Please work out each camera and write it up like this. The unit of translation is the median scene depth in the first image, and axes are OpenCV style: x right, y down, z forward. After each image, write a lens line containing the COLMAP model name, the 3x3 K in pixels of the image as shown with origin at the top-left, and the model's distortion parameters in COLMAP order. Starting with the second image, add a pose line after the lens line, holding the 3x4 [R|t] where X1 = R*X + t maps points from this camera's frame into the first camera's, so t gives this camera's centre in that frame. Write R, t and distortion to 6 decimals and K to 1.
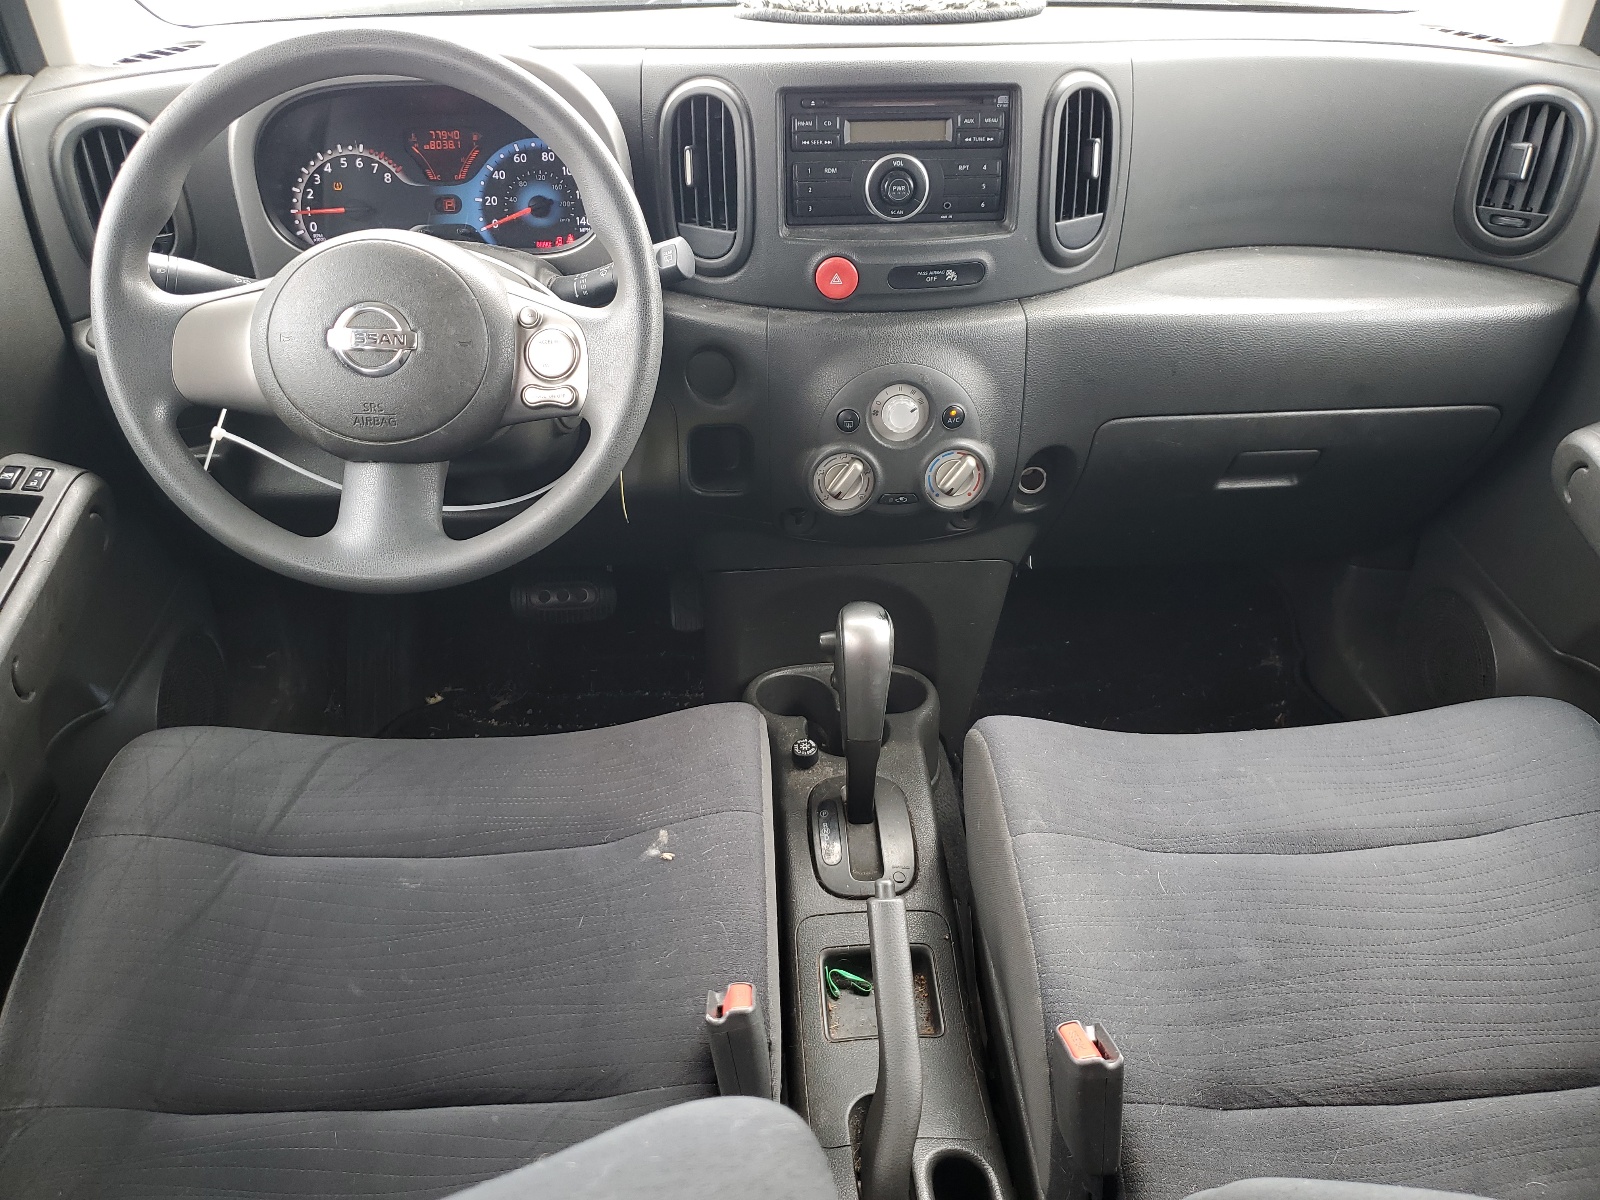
lens RADIAL K [[1391.5, 0, 805.1], [0, 1391.5, 598.7], [0, 0, 1]] dist [-0.015105, -0.001850]
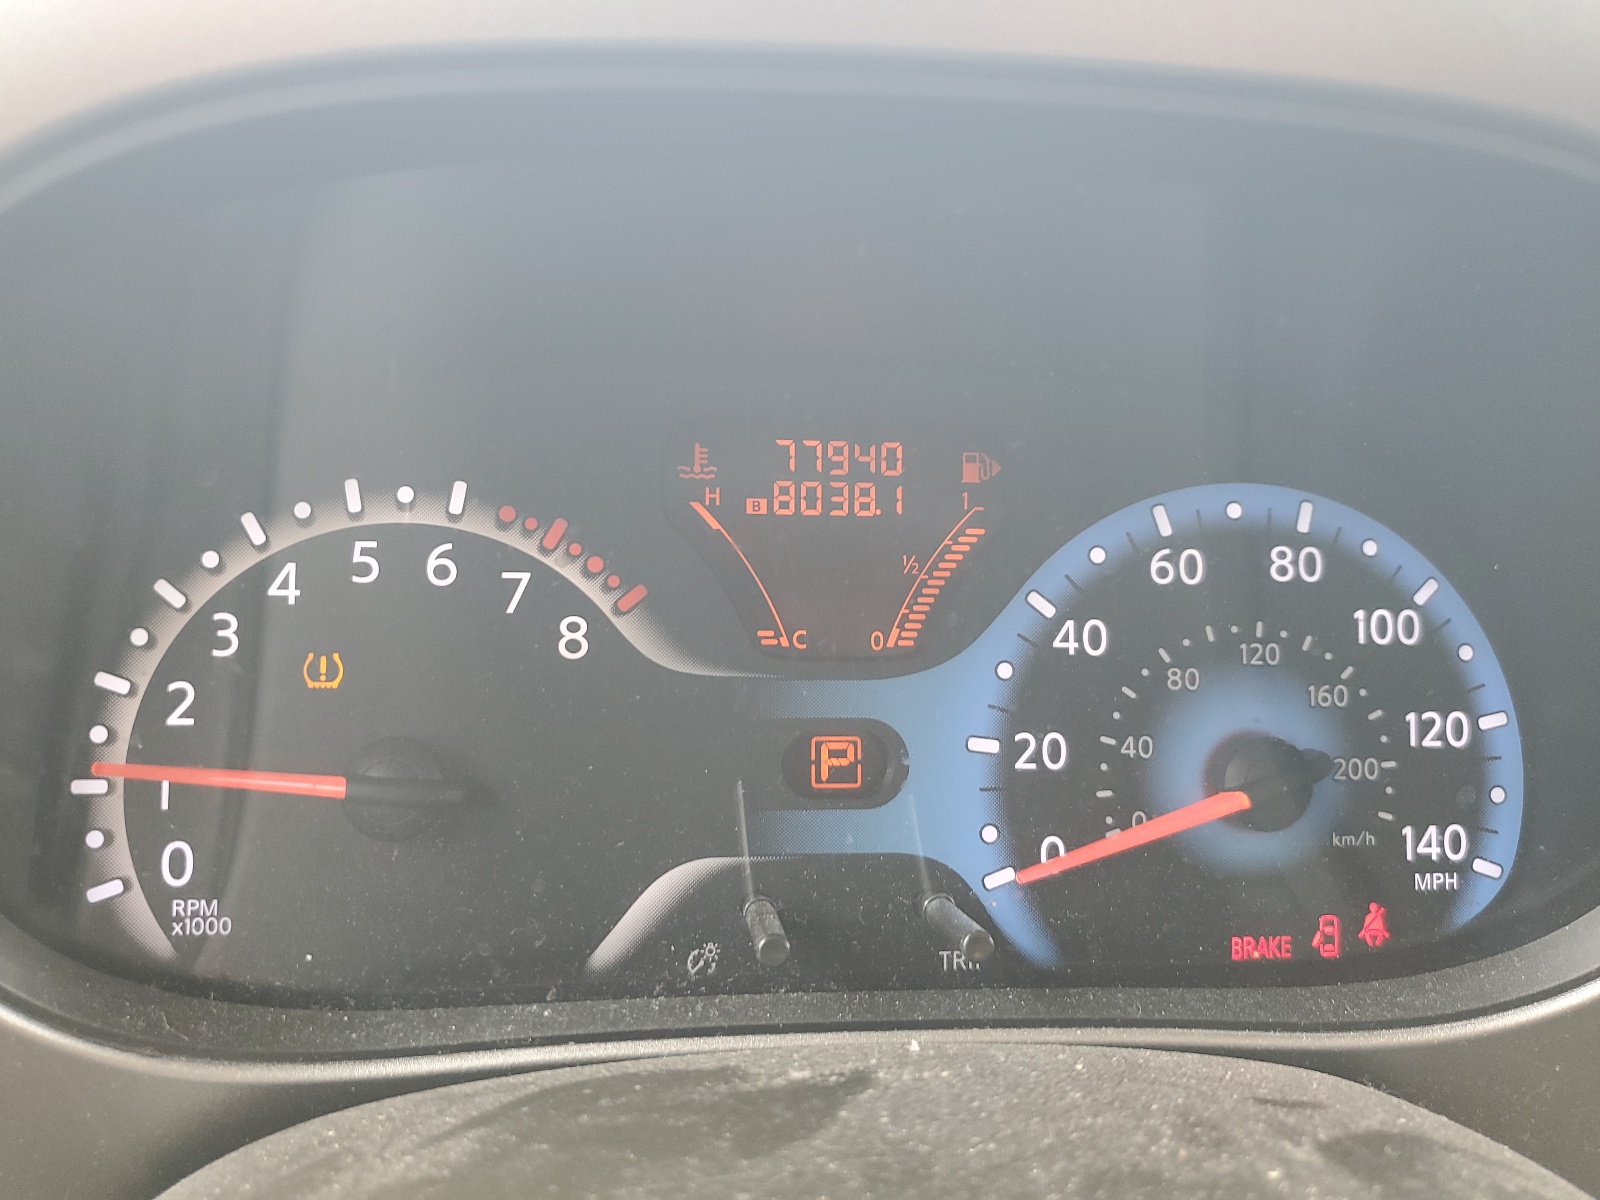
lens RADIAL K [[1391.5, 0, 796.1], [0, 1391.5, 597.1], [0, 0, 1]] dist [-0.015105, -0.001850]
pose [[0.997809, 0.025236, 0.061155, -0.279546], [-0.006214, 0.956052, -0.293131, -0.247483], [-0.065864, 0.292108, 0.954115, 0.794669]]
